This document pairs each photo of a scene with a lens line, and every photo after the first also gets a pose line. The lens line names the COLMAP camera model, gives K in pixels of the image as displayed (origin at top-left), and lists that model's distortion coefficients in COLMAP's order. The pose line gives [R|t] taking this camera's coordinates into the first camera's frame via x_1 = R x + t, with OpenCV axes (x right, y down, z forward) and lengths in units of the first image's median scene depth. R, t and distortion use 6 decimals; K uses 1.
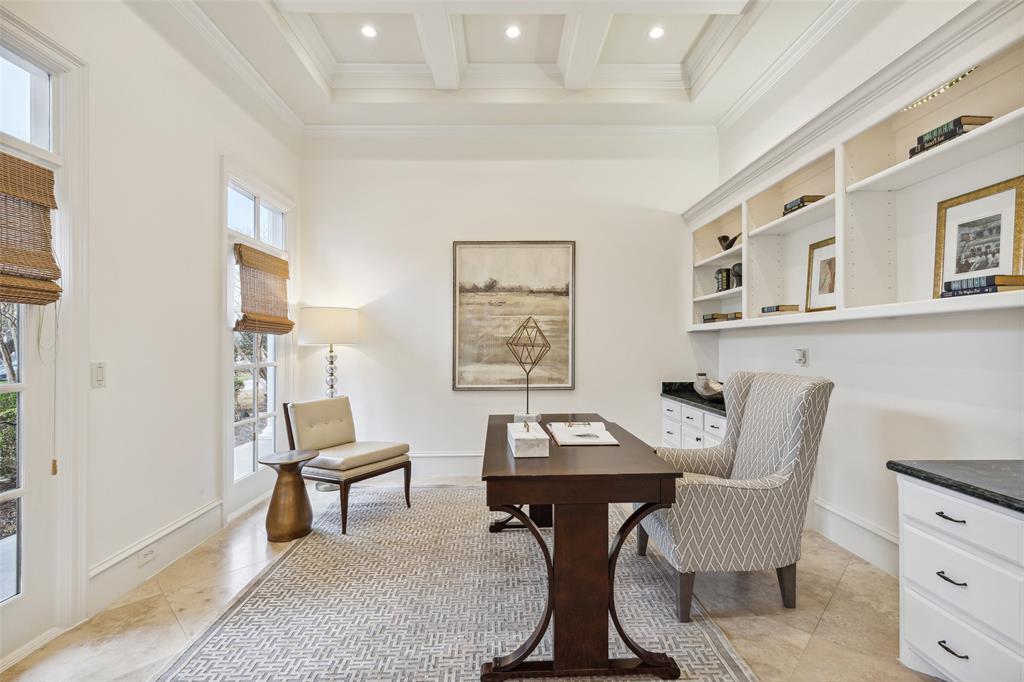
lens RADIAL K [[466.6, 0, 512.8], [0, 466.6, 340.0], [0, 0, 1]] dist [0.015367, -0.001475]
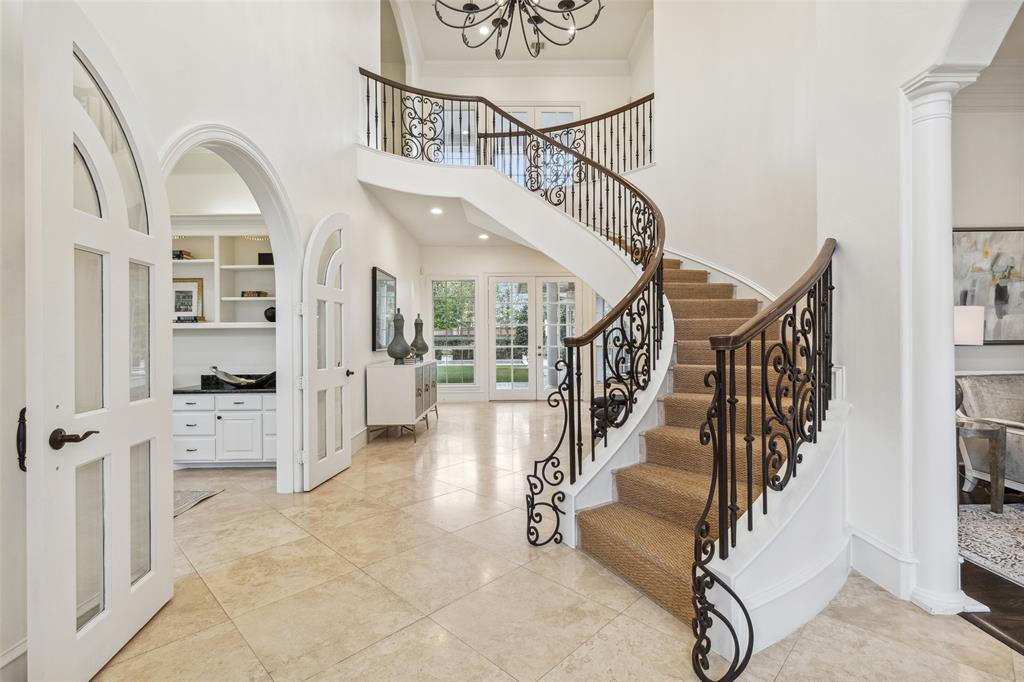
lens RADIAL K [[466.6, 0, 512.8], [0, 466.6, 337.0], [0, 0, 1]] dist [0.015367, -0.001475]
pose [[0.007744, 0.000076, 0.999970, -1.493262], [0.004124, 0.999991, -0.000108, -0.008099], [-0.999962, 0.004125, 0.007744, -0.751983]]
